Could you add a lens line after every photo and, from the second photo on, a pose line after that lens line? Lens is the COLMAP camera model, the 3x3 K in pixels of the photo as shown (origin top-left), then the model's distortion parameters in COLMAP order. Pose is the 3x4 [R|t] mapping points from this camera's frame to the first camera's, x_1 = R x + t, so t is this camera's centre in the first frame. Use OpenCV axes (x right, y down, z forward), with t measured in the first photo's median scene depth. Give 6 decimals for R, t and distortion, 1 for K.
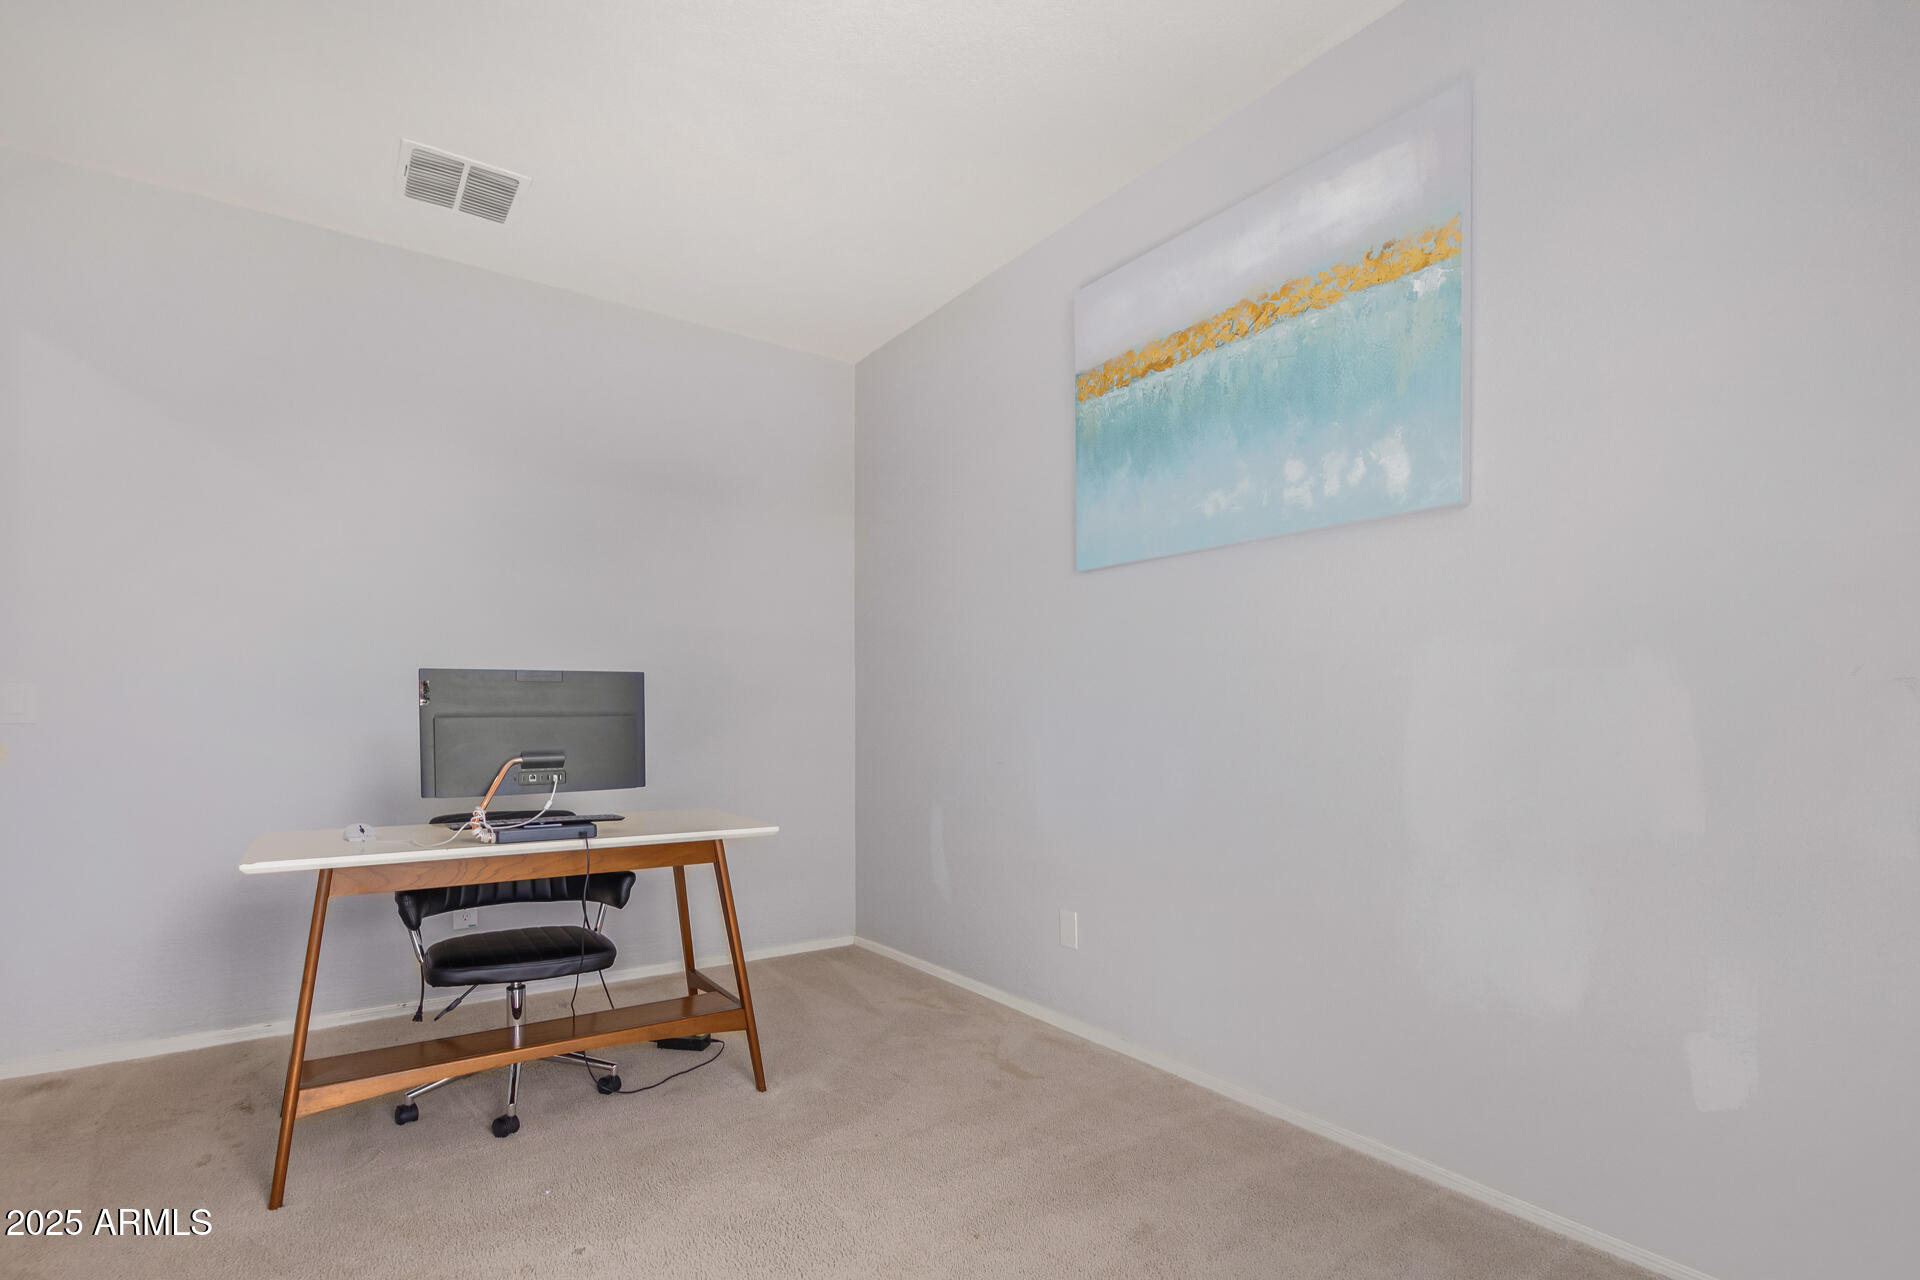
lens RADIAL K [[898.3, 0, 960.2], [0, 898.3, 724.2], [0, 0, 1]] dist [-0.000919, -0.000185]
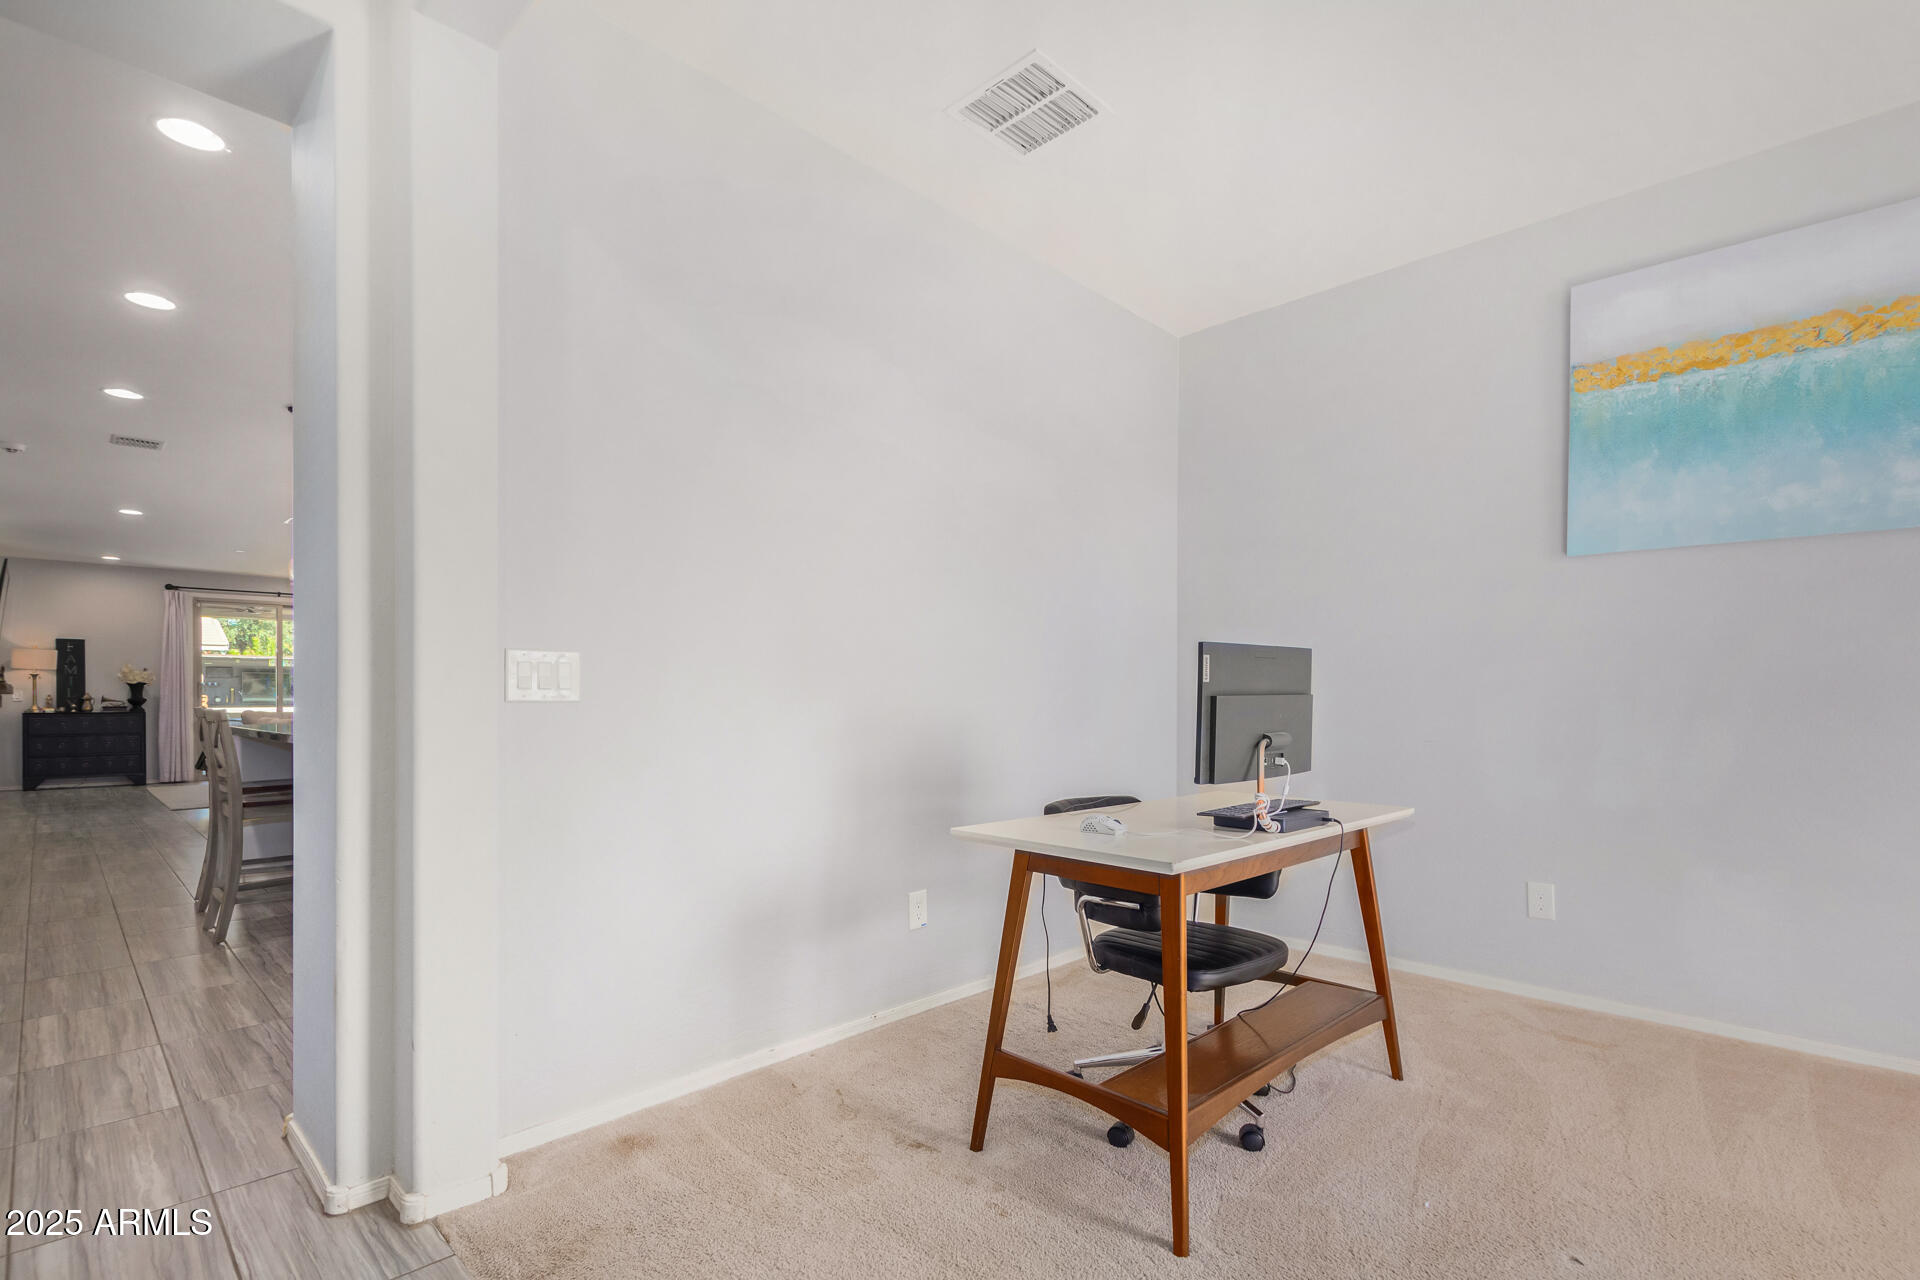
lens RADIAL K [[897.7, 0, 965.8], [0, 897.7, 700.5], [0, 0, 1]] dist [0.002456, -0.000785]
pose [[0.982167, 0.002751, 0.187989, -0.867459], [-0.002725, 0.999996, -0.000399, -0.001742], [-0.187989, -0.000121, 0.982171, 0.132273]]
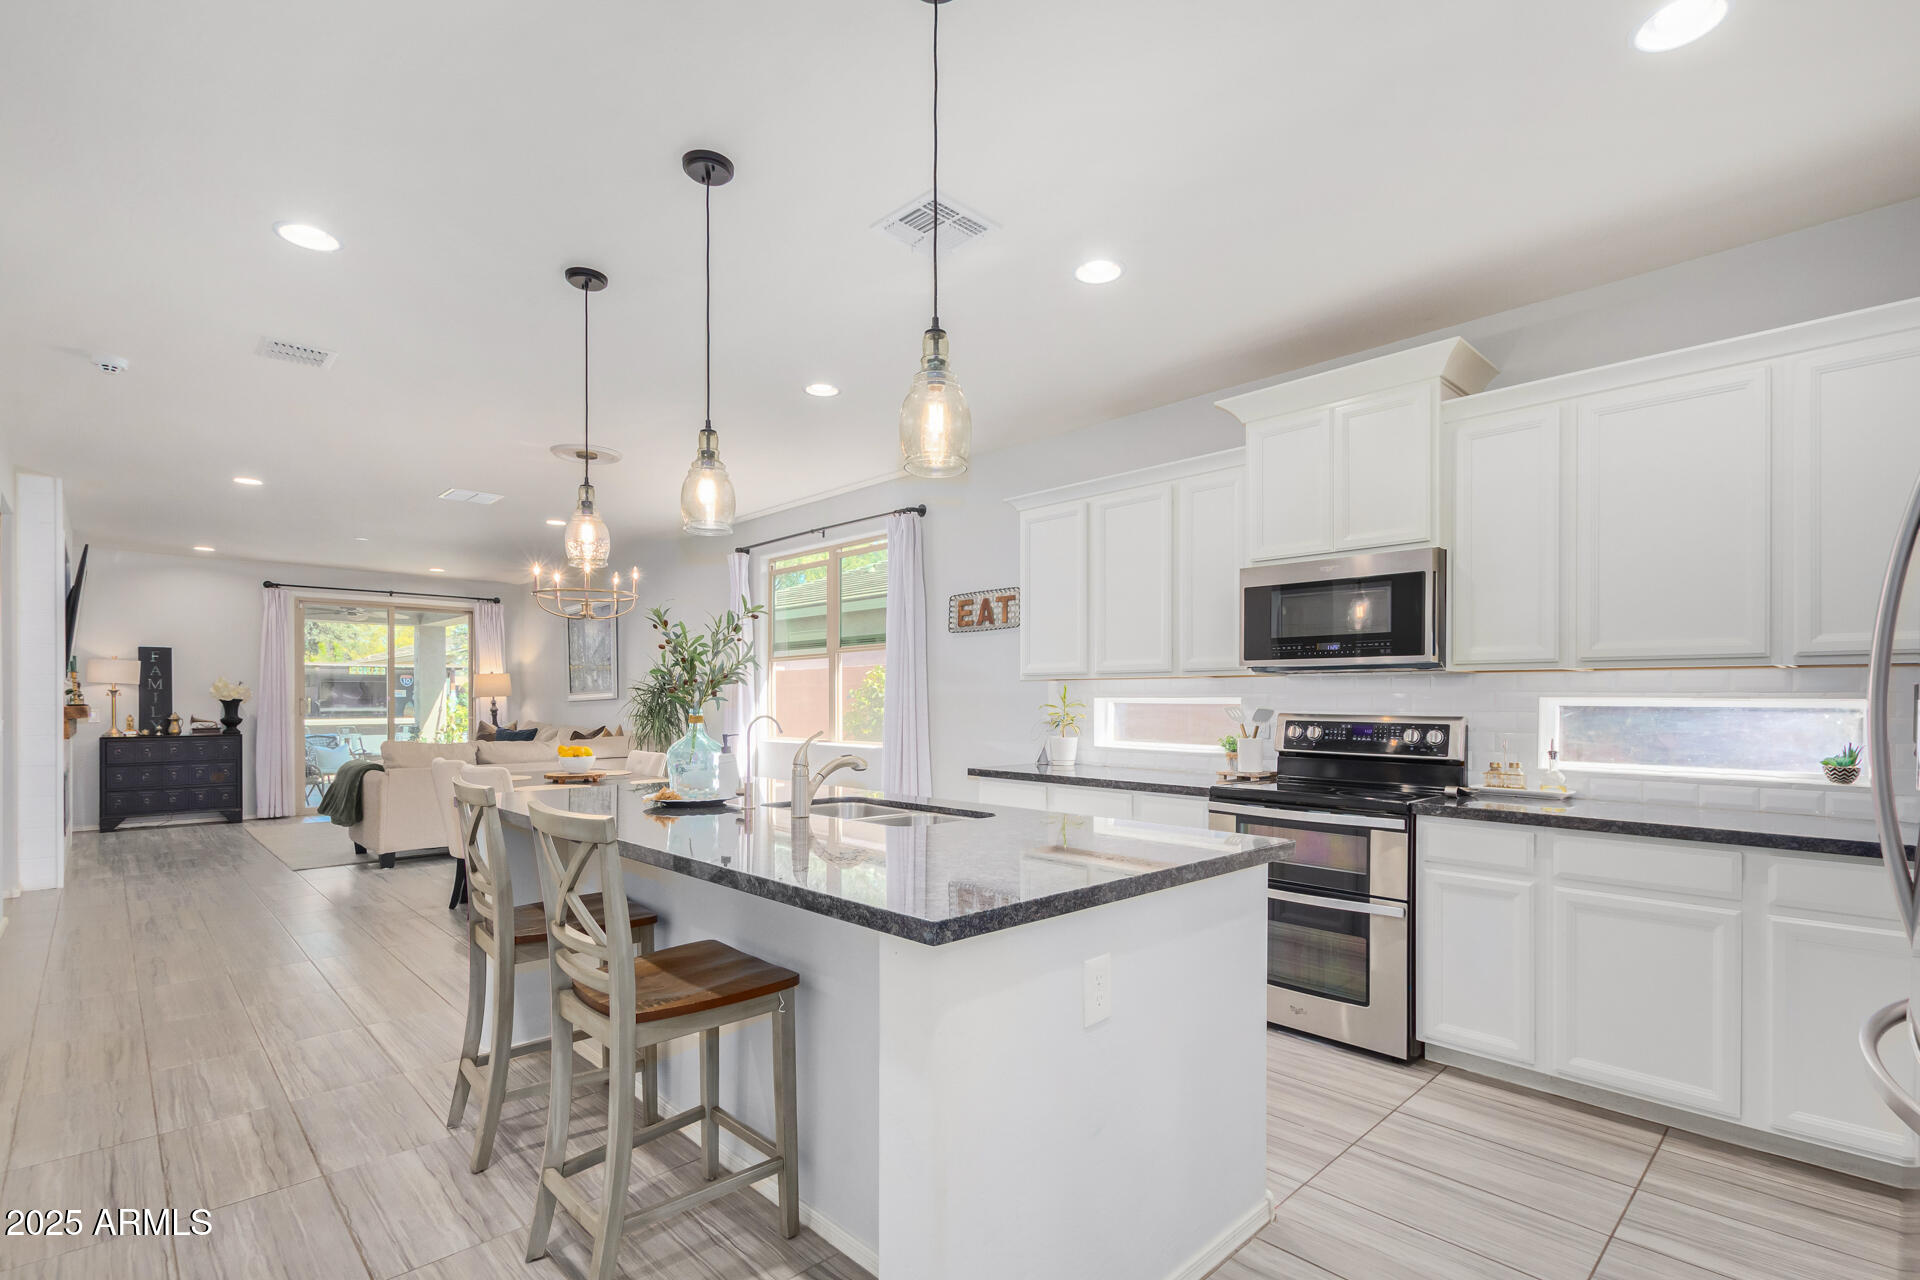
lens RADIAL K [[893.0, 0, 965.0], [0, 893.0, 700.5], [0, 0, 1]] dist [0.002757, 0.000388]
pose [[0.987243, 0.002576, 0.159198, -1.031982], [-0.002227, 0.999995, -0.002373, -0.016610], [-0.159203, 0.001988, 0.987244, 0.342768]]
